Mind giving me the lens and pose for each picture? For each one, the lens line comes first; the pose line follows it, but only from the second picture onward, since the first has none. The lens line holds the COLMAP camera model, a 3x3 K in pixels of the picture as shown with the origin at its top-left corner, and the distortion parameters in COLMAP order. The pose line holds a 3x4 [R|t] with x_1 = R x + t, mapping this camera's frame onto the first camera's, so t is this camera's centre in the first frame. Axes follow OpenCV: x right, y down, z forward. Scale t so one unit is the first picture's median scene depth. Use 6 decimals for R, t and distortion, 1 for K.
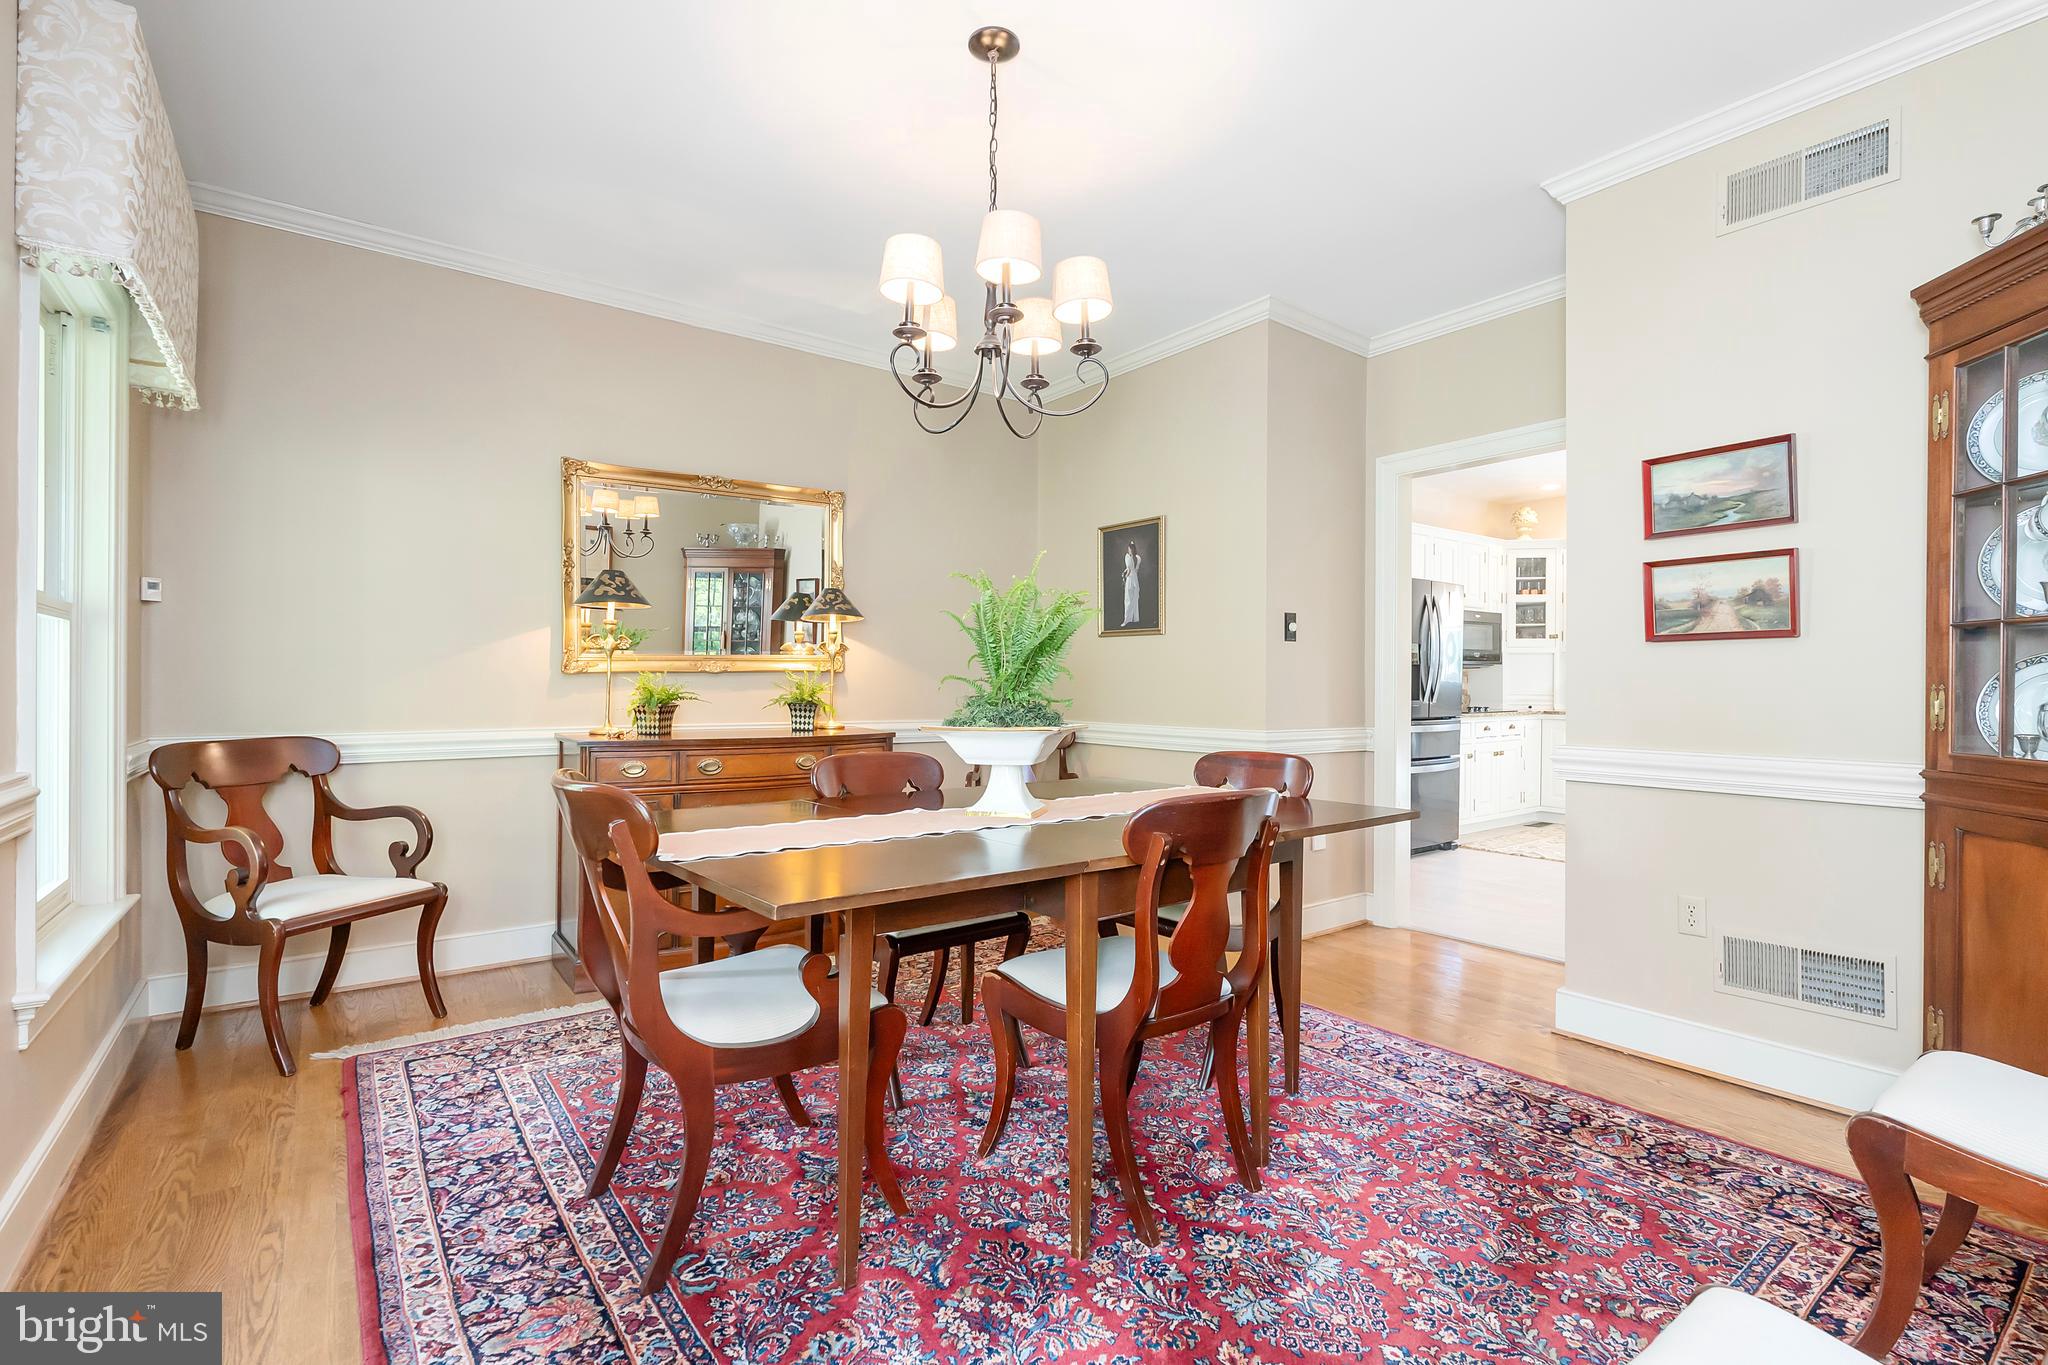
lens RADIAL K [[921.8, 0, 1027.5], [0, 921.8, 687.8], [0, 0, 1]] dist [0.001933, -0.000118]
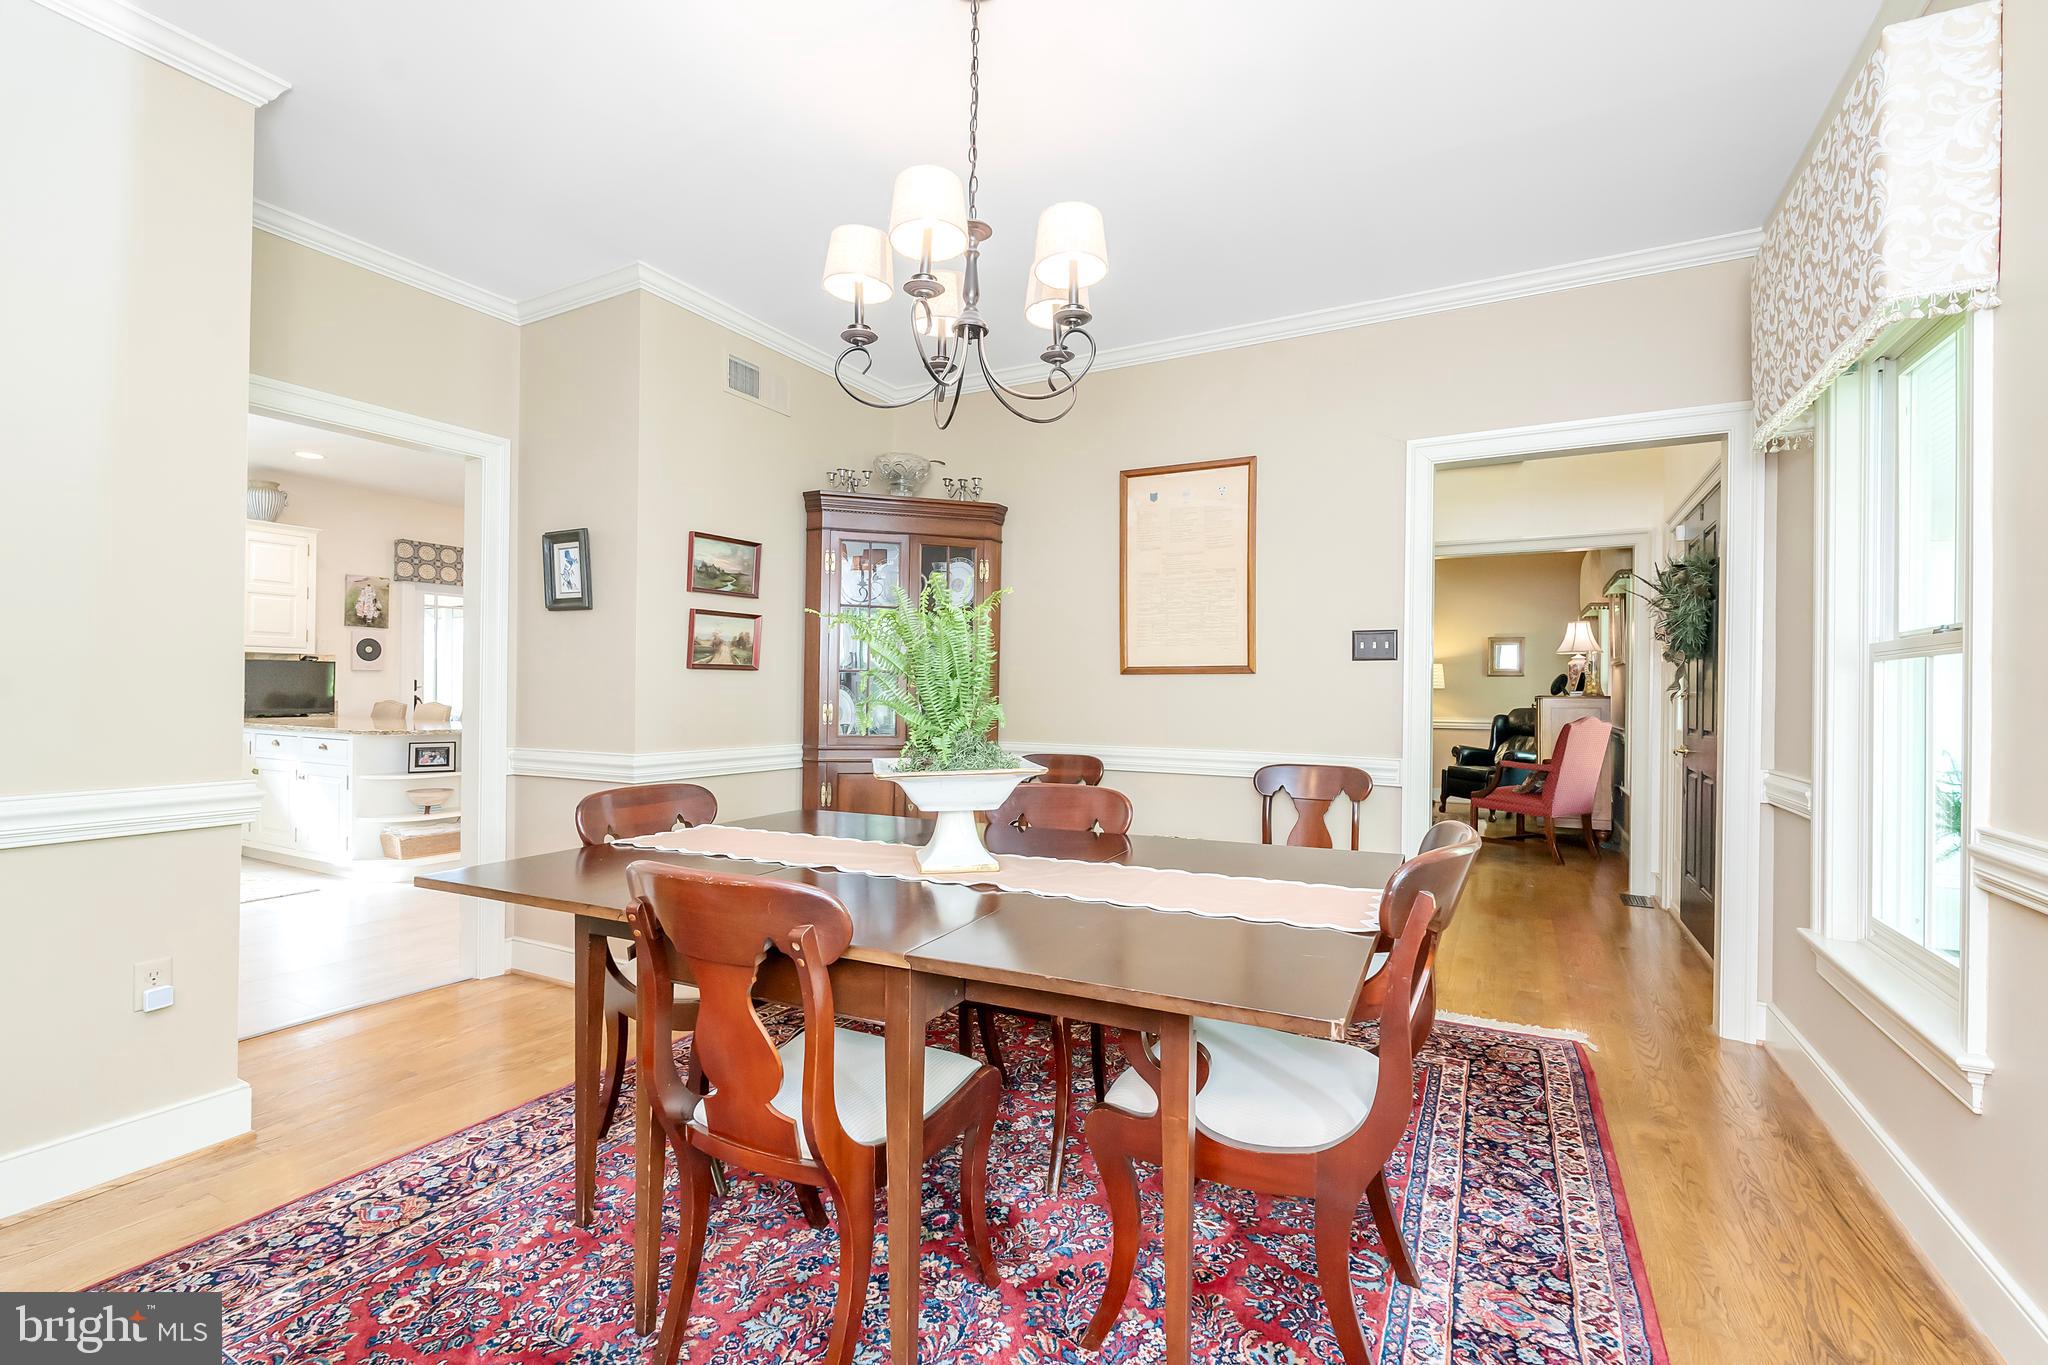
lens RADIAL K [[921.8, 0, 1023.4], [0, 921.8, 678.7], [0, 0, 1]] dist [0.001933, -0.000118]
pose [[-0.421465, 0.007529, 0.906814, -0.775399], [-0.006025, 0.999920, -0.011103, -0.025711], [-0.906825, -0.010143, -0.421386, 1.207780]]
